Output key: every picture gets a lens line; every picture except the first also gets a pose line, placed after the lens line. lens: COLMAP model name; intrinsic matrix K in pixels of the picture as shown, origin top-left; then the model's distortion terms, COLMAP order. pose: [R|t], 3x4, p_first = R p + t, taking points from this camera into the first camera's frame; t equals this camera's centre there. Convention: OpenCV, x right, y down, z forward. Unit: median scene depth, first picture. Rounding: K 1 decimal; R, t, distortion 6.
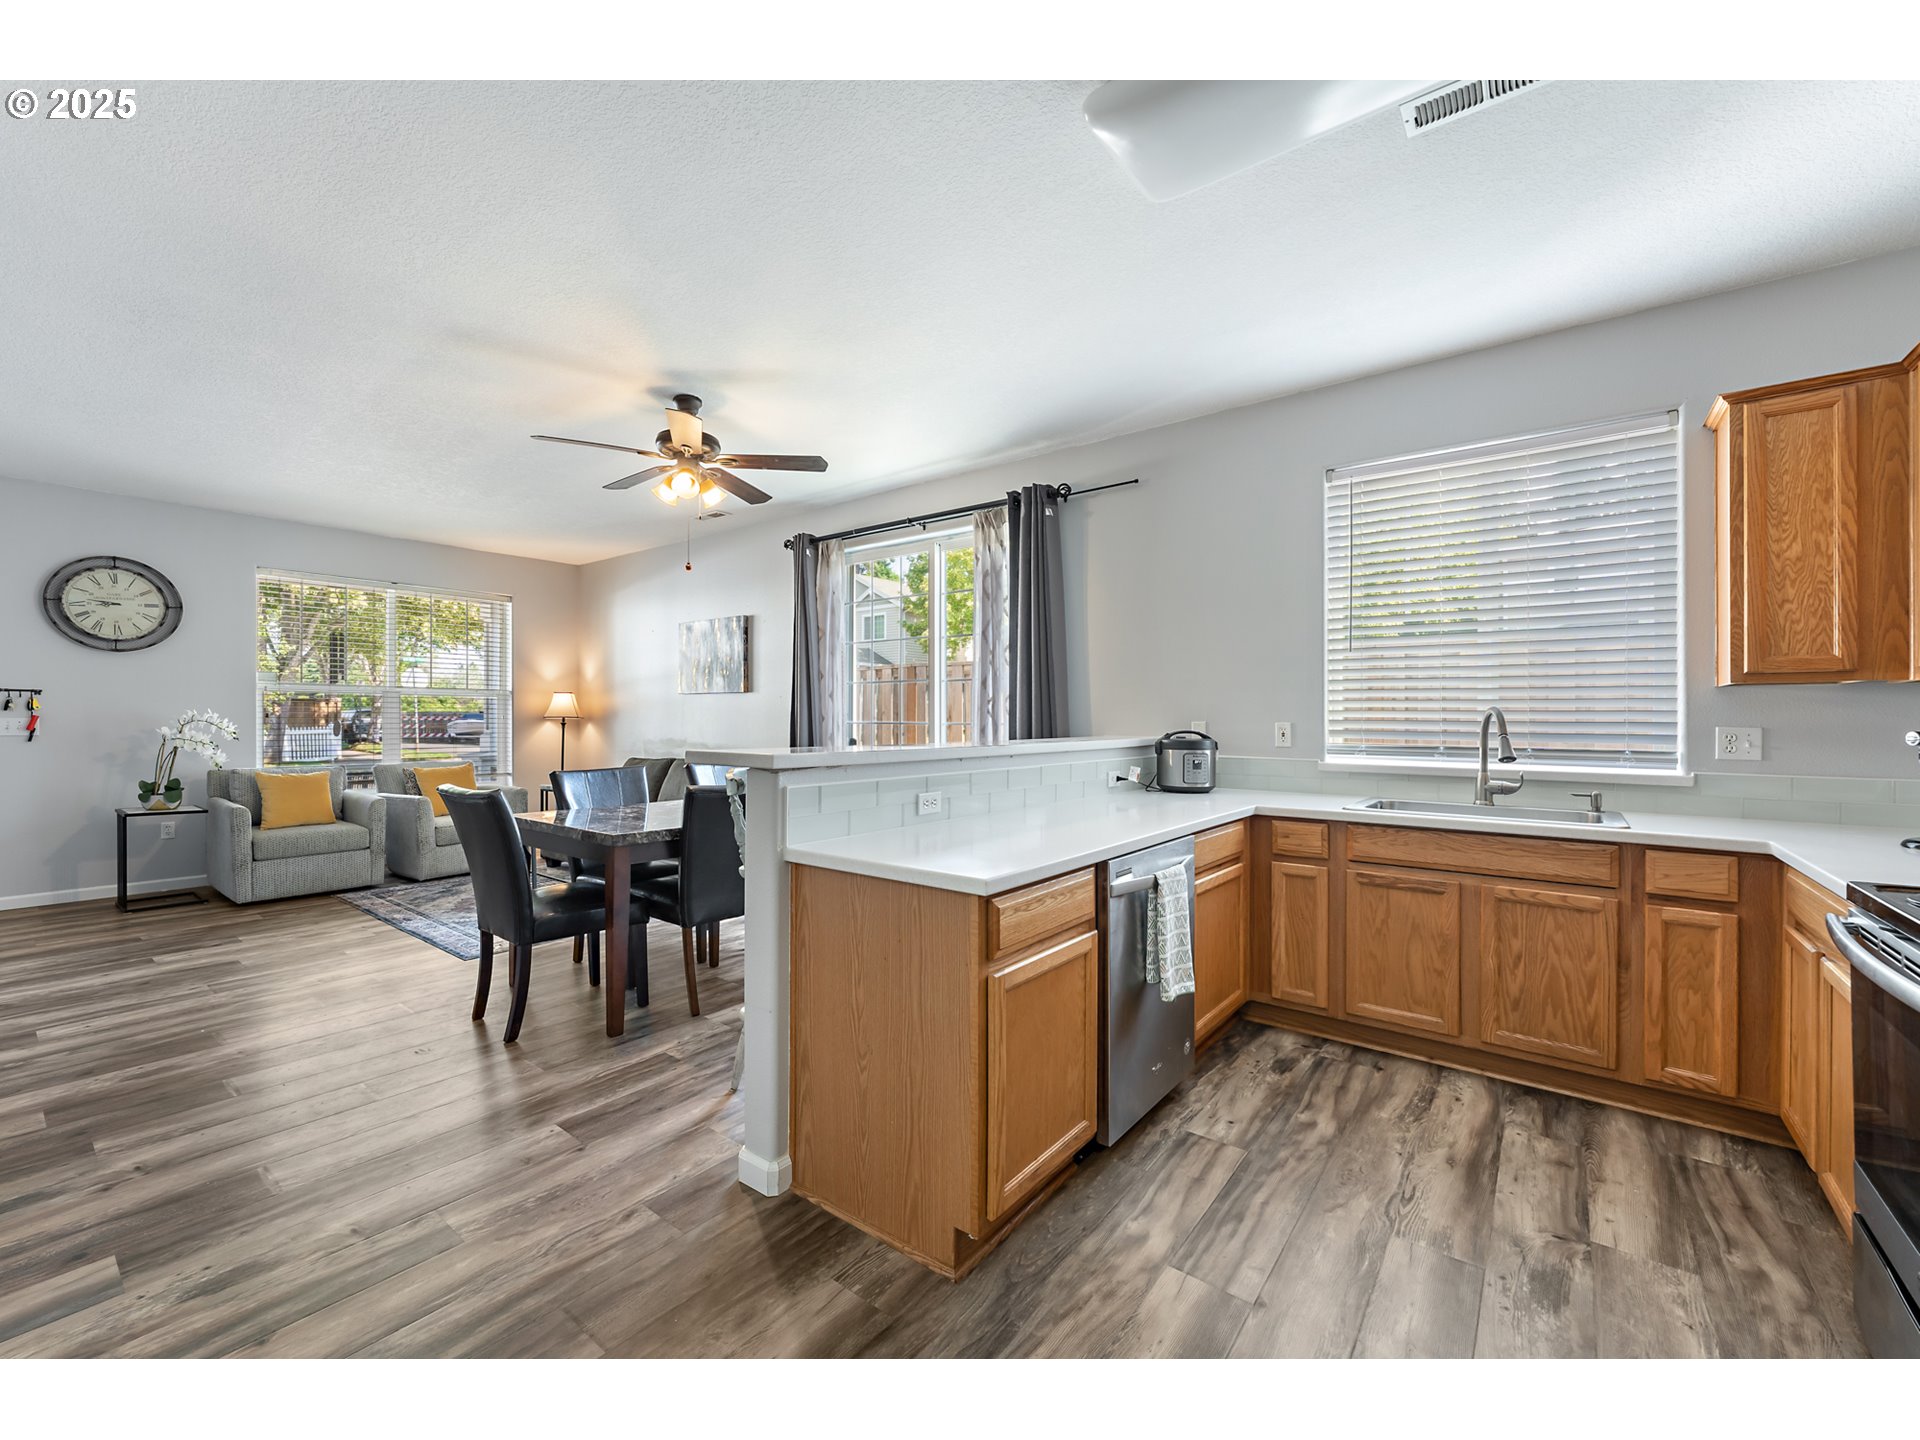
lens RADIAL K [[777.1, 0, 954.2], [0, 777.1, 721.3], [0, 0, 1]] dist [-0.003495, -0.000121]
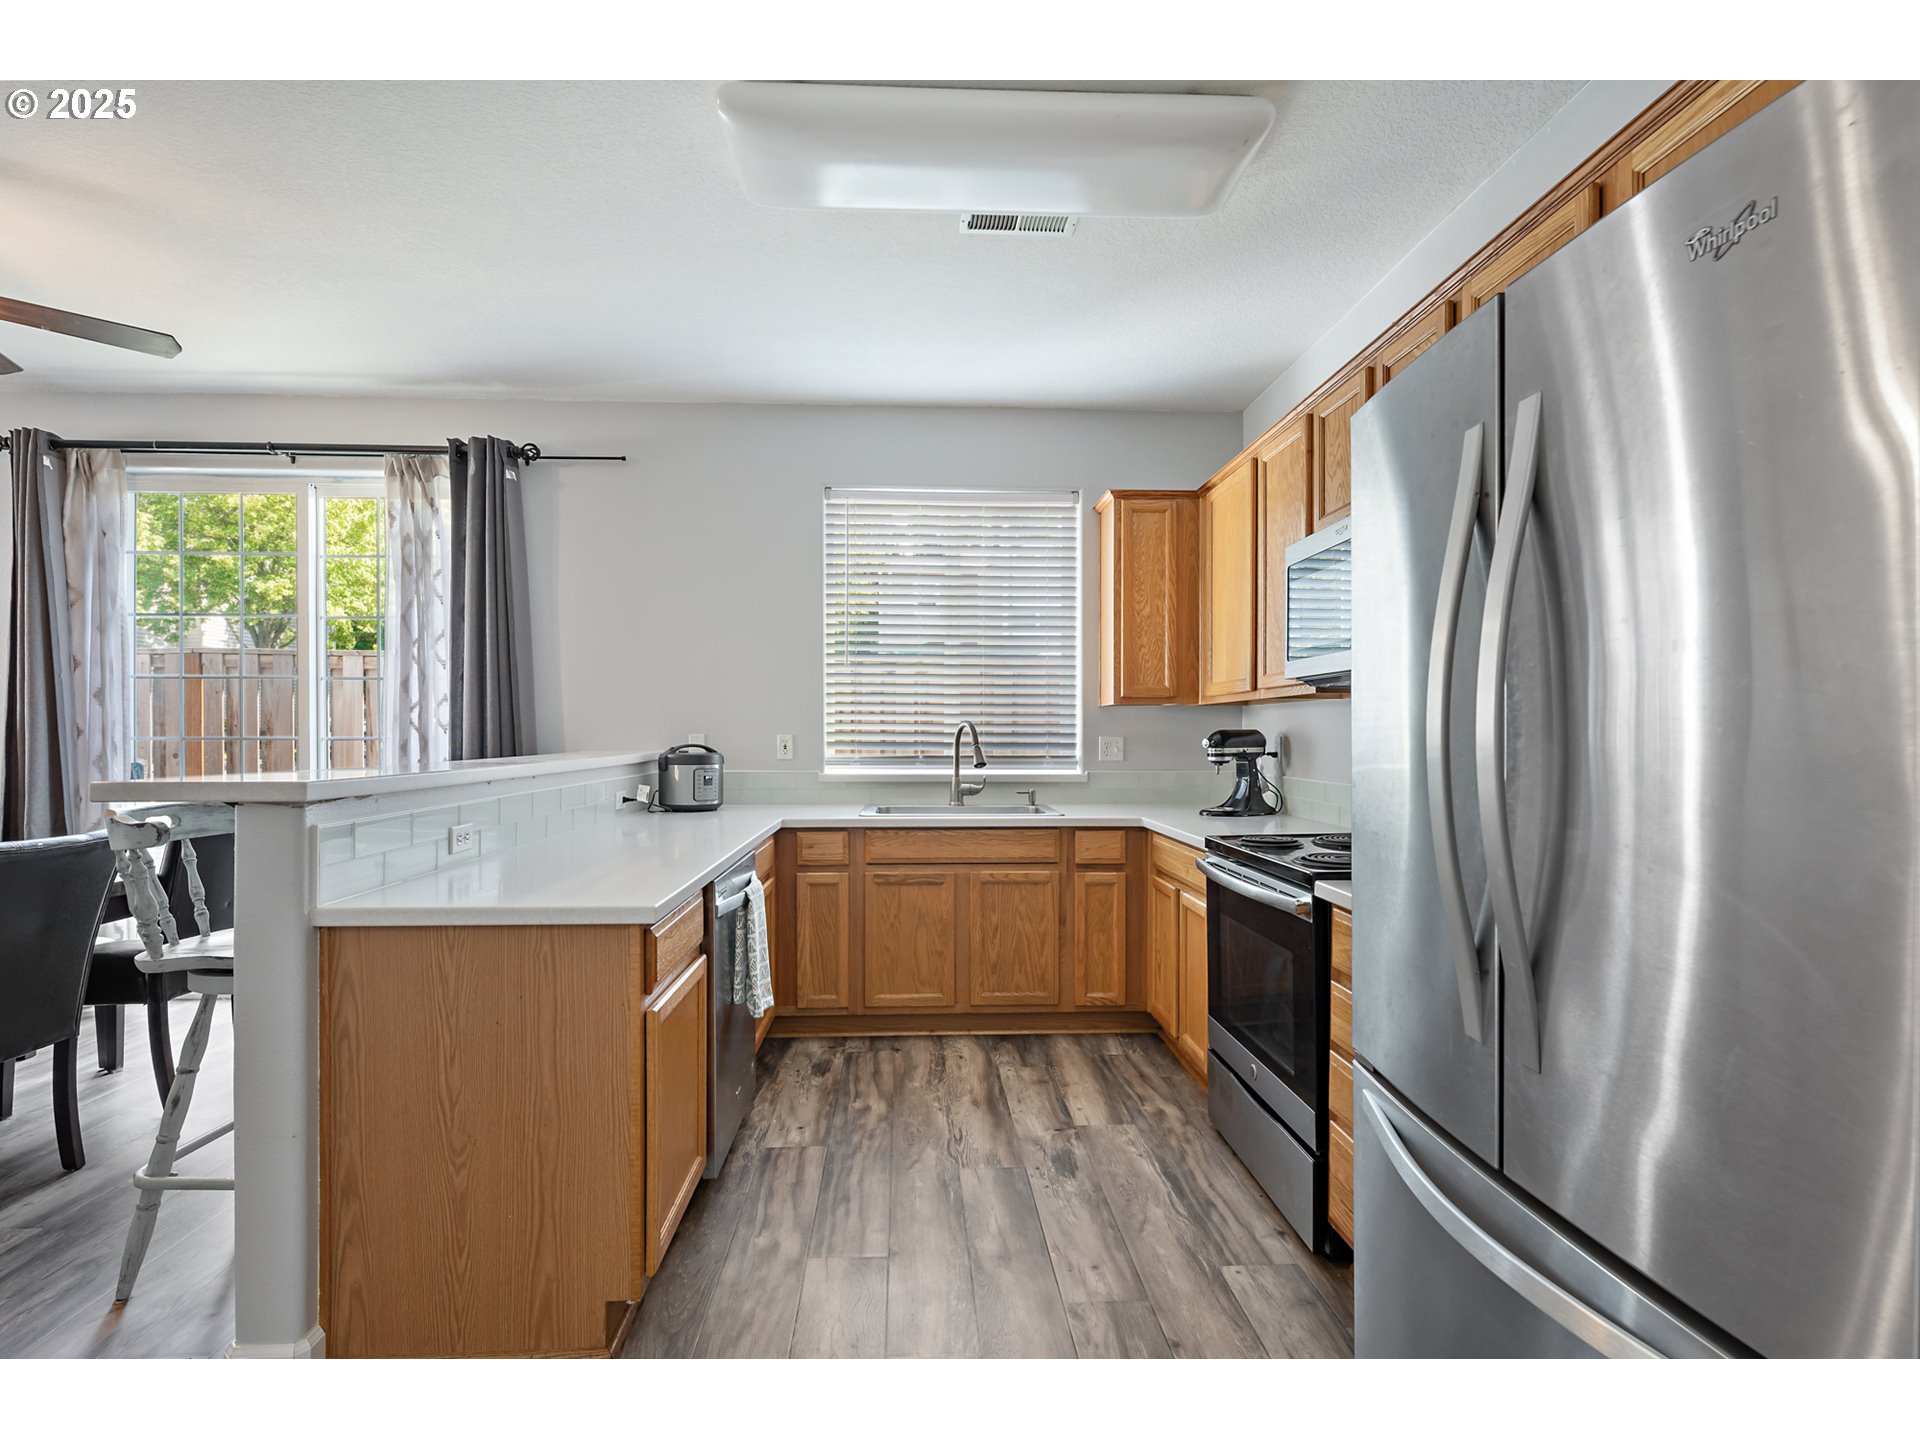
lens RADIAL K [[927.1, 0, 945.2], [0, 927.1, 745.0], [0, 0, 1]] dist [-0.005912, 0.002907]
pose [[0.760496, -0.012052, 0.649231, -0.243560], [0.004031, 0.999896, 0.013839, -0.001020], [-0.649330, -0.007908, 0.760465, -0.036600]]
